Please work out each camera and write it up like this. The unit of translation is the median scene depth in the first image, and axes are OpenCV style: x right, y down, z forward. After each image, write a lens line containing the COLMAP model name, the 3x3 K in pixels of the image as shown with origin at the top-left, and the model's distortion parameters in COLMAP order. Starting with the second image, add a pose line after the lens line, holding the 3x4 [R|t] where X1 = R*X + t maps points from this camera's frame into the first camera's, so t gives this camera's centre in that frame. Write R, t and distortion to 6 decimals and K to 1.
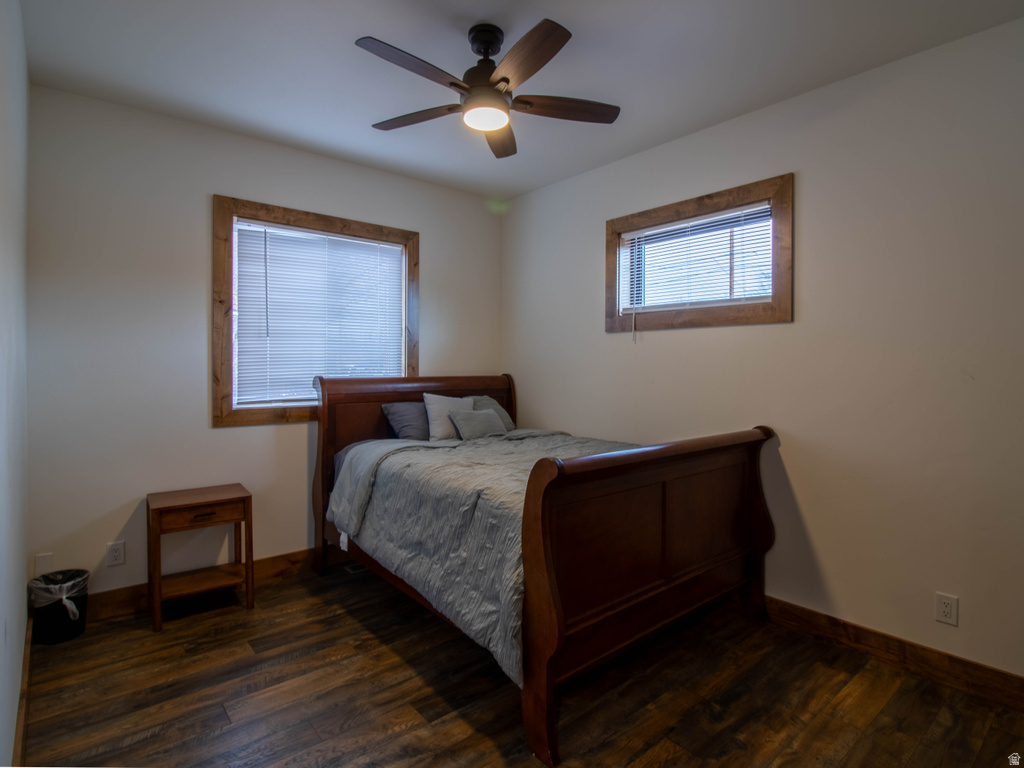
lens RADIAL K [[532.7, 0, 512.6], [0, 532.7, 370.7], [0, 0, 1]] dist [-0.000044, -0.000048]
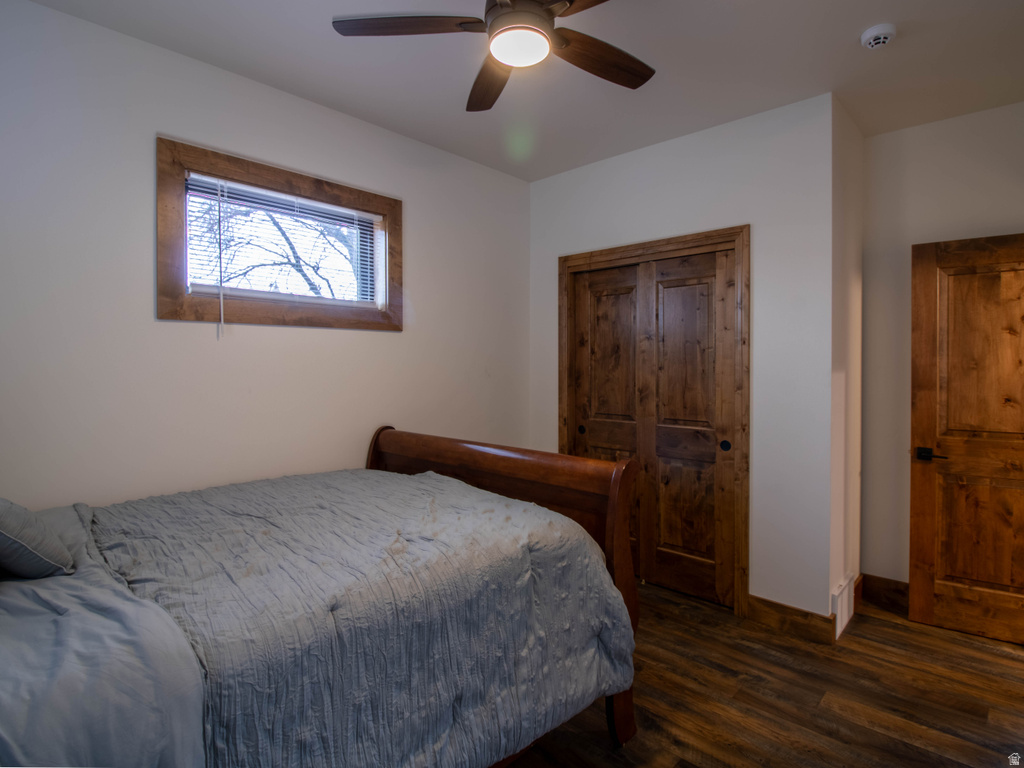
lens RADIAL K [[532.7, 0, 512.6], [0, 532.7, 370.7], [0, 0, 1]] dist [-0.000044, -0.000048]
pose [[-0.111292, -0.020447, 0.993577, -0.576594], [0.006763, 0.999750, 0.021332, -0.026134], [-0.993765, 0.009093, -0.111126, 0.791011]]
